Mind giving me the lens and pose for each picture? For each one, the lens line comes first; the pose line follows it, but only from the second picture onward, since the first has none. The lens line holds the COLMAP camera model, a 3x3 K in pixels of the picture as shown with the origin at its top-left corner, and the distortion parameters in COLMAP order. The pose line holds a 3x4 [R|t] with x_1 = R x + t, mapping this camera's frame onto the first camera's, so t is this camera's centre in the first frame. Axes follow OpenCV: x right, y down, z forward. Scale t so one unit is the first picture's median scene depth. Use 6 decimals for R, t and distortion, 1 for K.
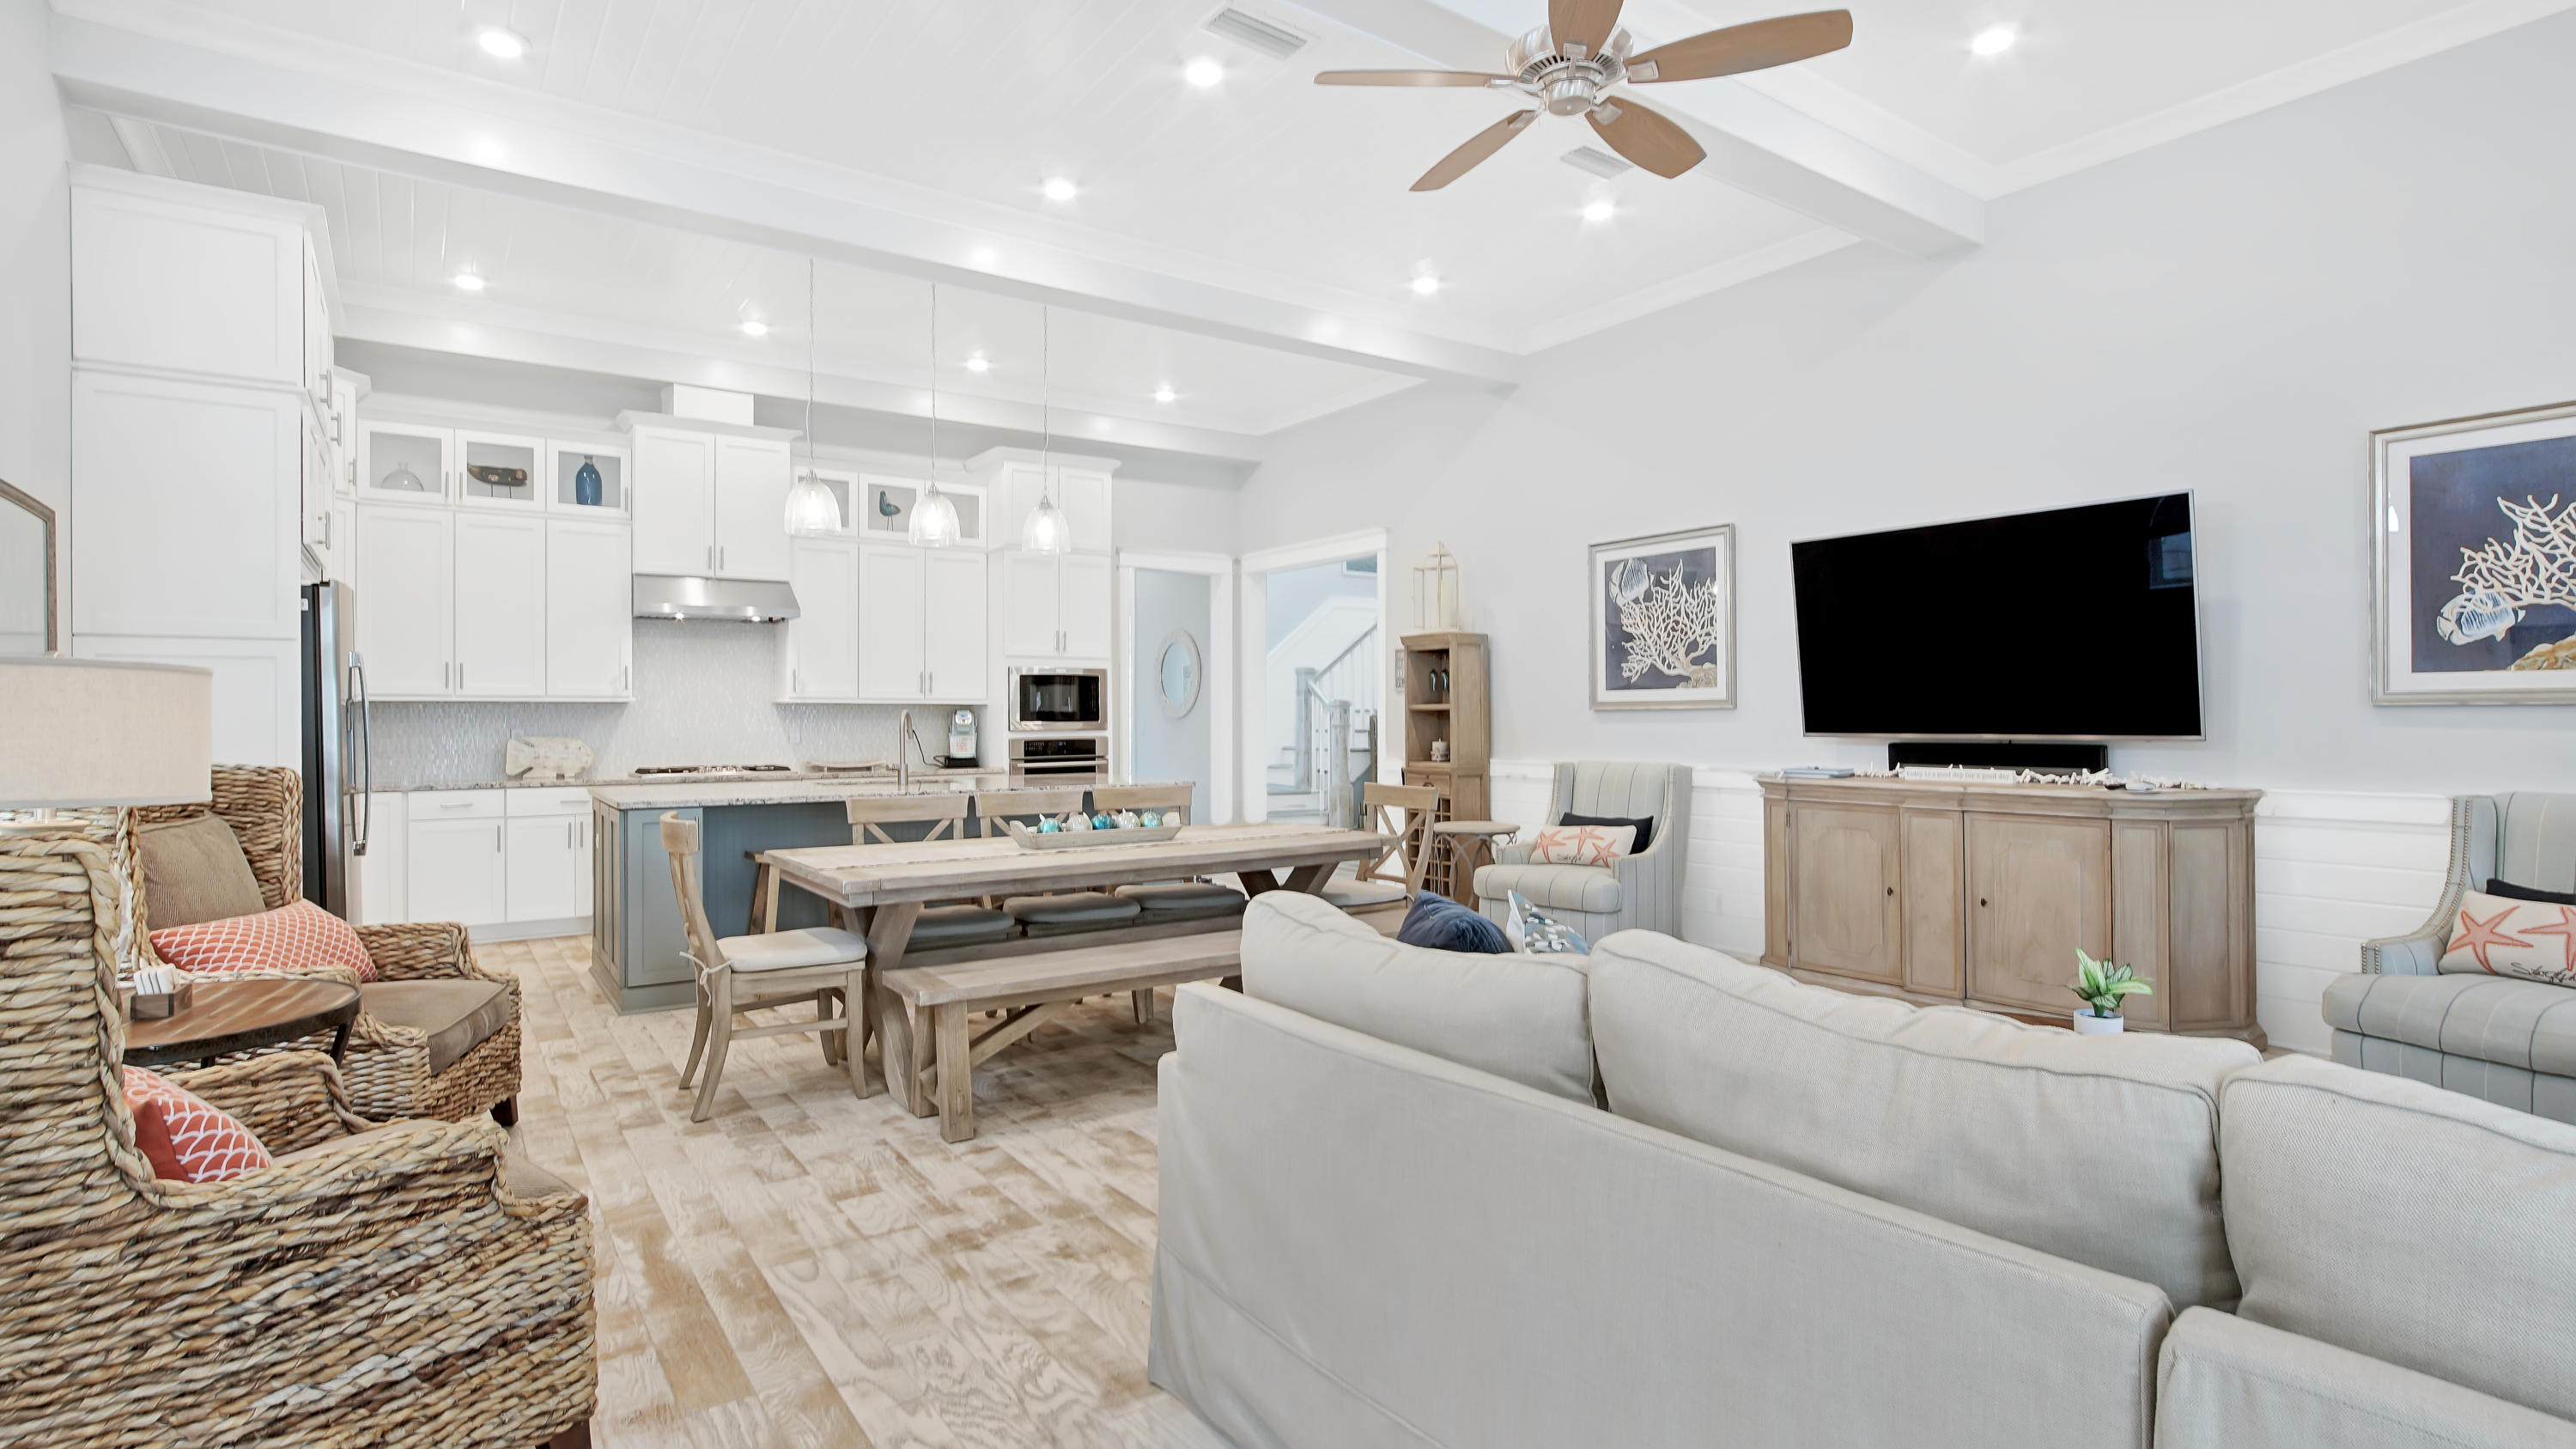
lens RADIAL K [[1243.5, 0, 1284.3], [0, 1243.5, 714.8], [0, 0, 1]] dist [-0.003076, -0.001001]
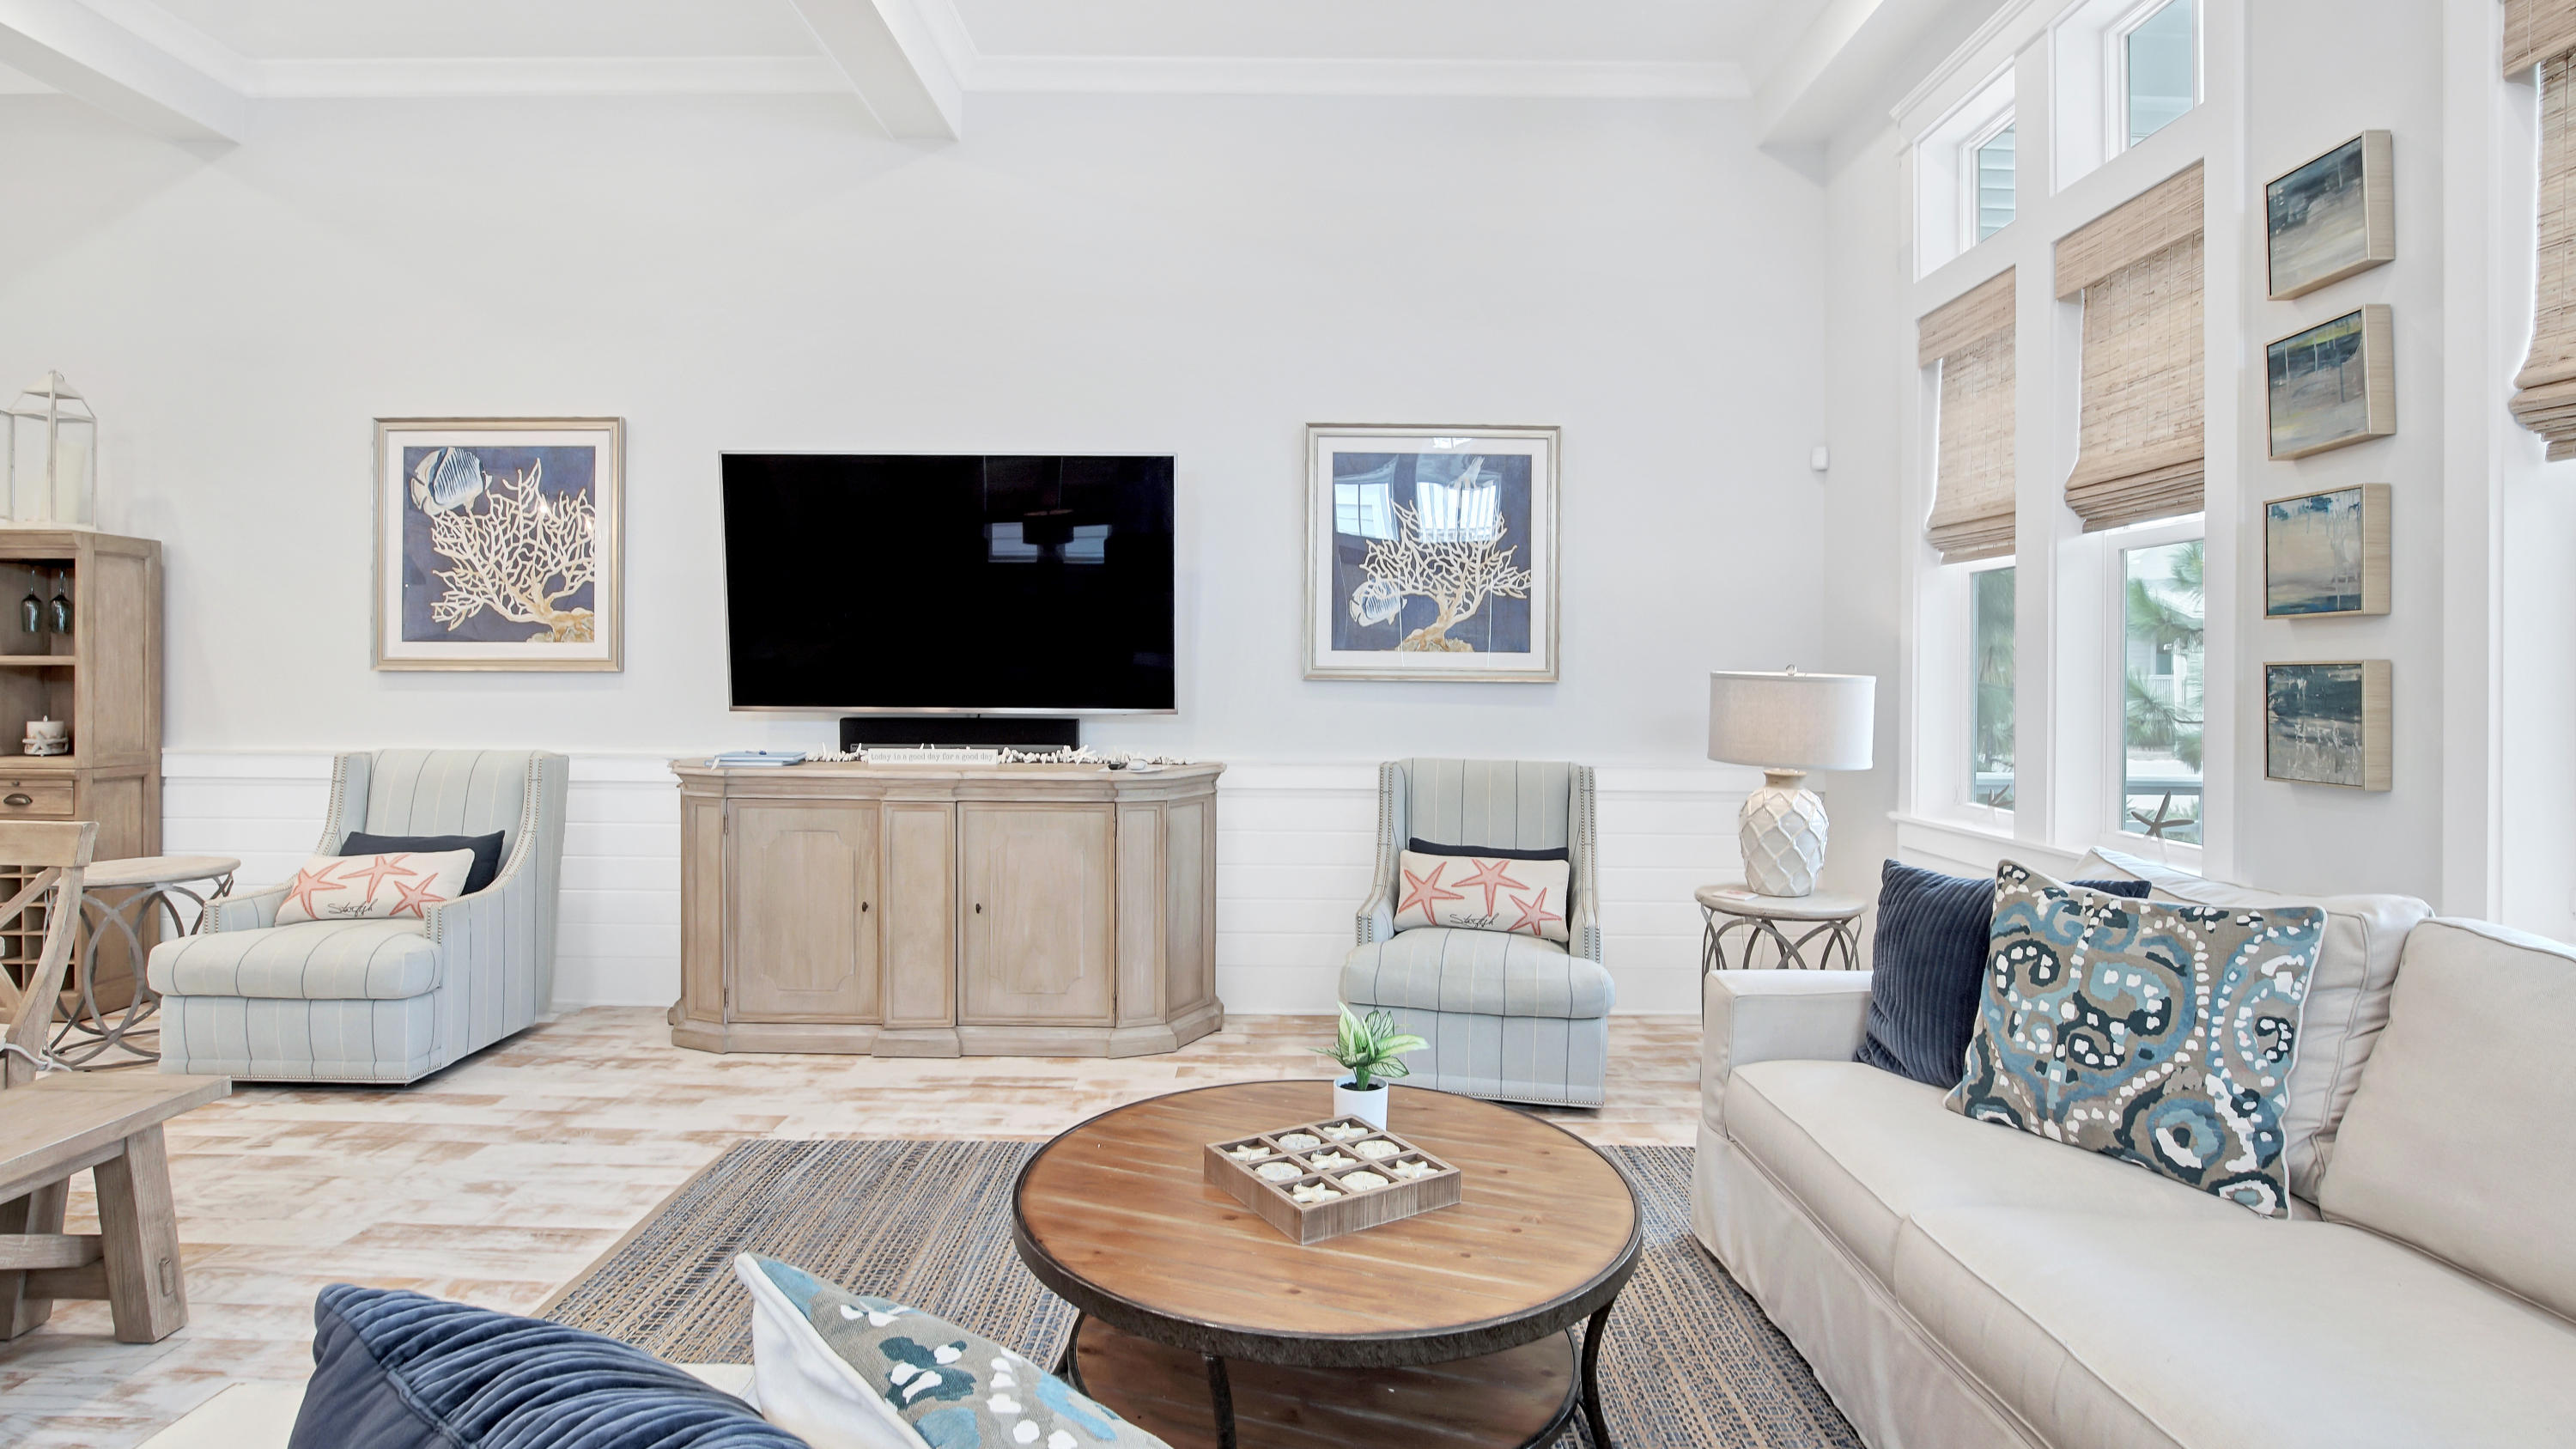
lens RADIAL K [[1259.4, 0, 1285.8], [0, 1259.4, 676.9], [0, 0, 1]] dist [-0.015850, 0.000030]
pose [[0.583131, 0.011468, 0.812297, -0.008495], [-0.011905, 0.999914, -0.005570, -0.003189], [-0.812291, -0.006422, 0.583217, 0.293630]]
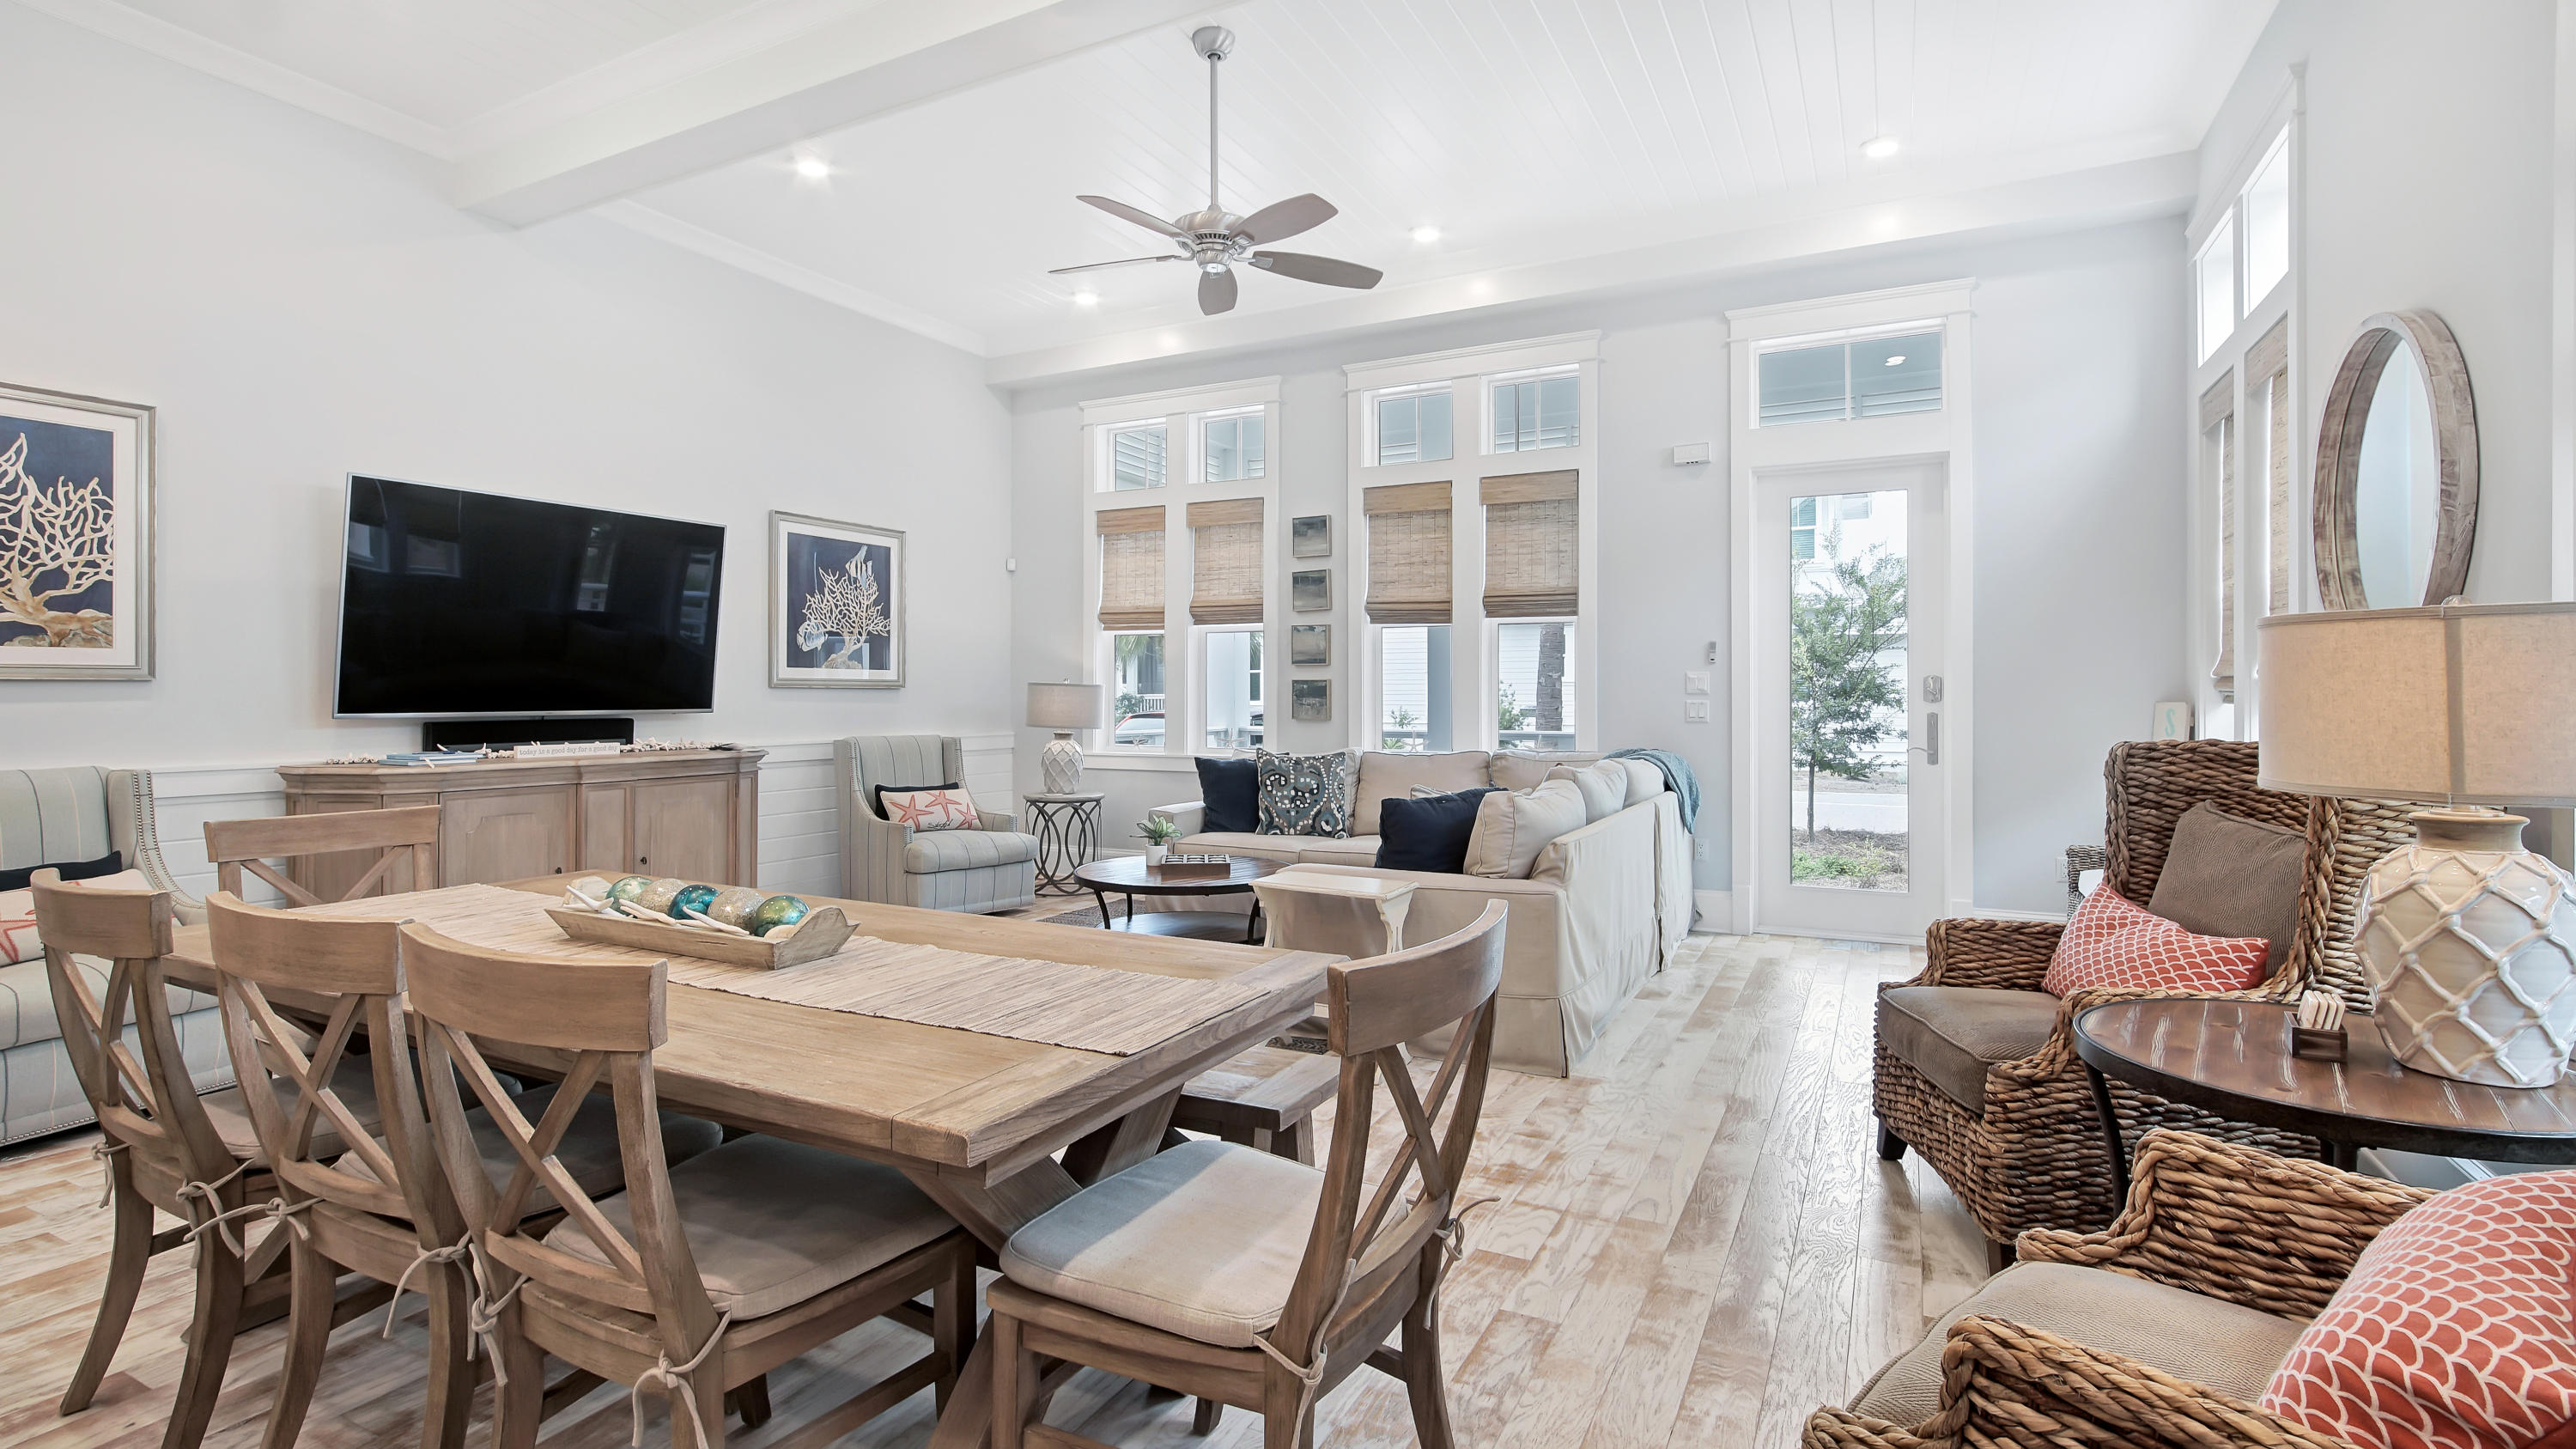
lens RADIAL K [[1203.7, 0, 1283.2], [0, 1203.7, 673.6], [0, 0, 1]] dist [-0.001706, -0.000014]
pose [[-0.461645, 0.019719, 0.886846, -0.577143], [0.001100, 0.999765, -0.021657, 0.006637], [-0.887064, -0.009022, -0.461558, 0.869537]]
